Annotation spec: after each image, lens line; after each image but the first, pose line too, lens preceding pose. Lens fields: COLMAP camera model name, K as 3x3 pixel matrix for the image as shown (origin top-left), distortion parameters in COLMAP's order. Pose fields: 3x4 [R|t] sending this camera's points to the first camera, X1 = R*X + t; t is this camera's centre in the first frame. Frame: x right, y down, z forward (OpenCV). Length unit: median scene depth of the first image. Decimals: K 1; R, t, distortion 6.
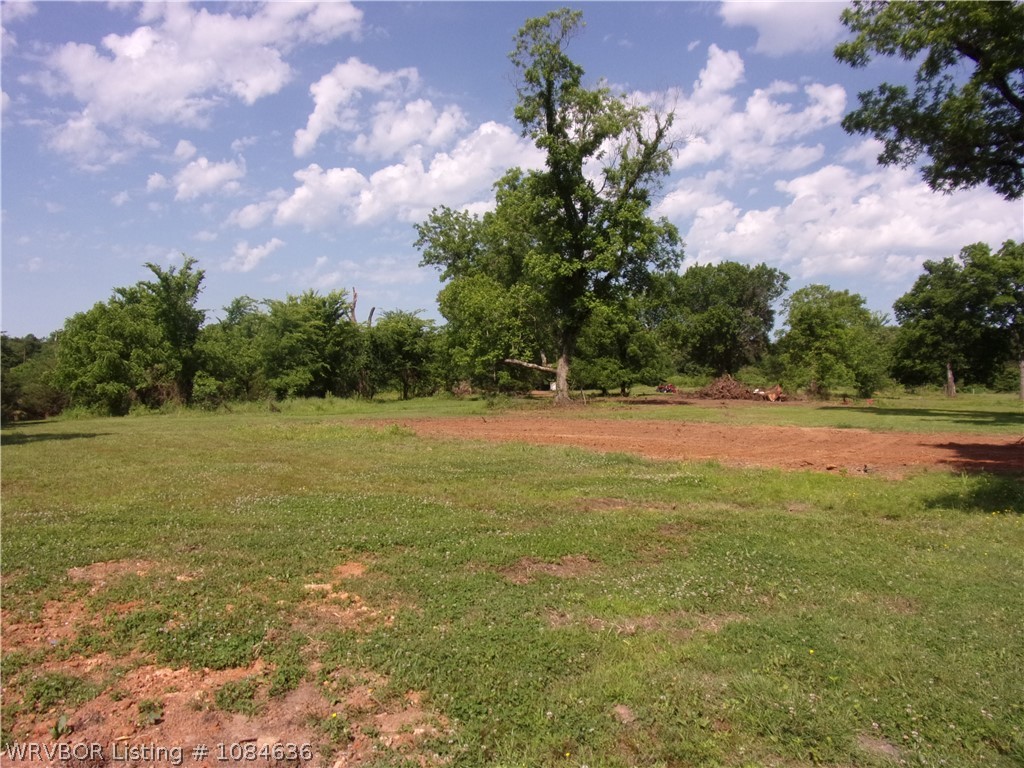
lens RADIAL K [[747.7, 0, 508.8], [0, 747.7, 383.6], [0, 0, 1]] dist [-0.037864, 0.017878]
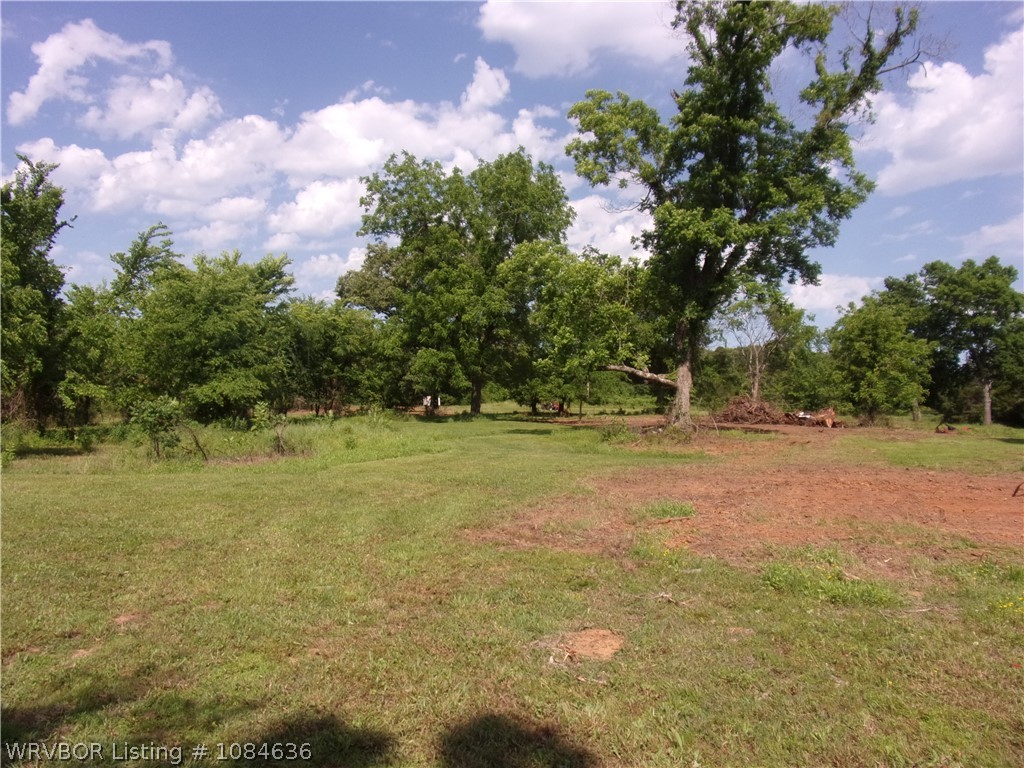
lens RADIAL K [[747.7, 0, 477.0], [0, 747.7, 382.3], [0, 0, 1]] dist [-0.037864, 0.017878]
pose [[0.946225, 0.022136, 0.322750, -3.918422], [-0.013808, 0.999511, -0.028071, 0.035701], [-0.323213, 0.022105, 0.946068, 4.752834]]
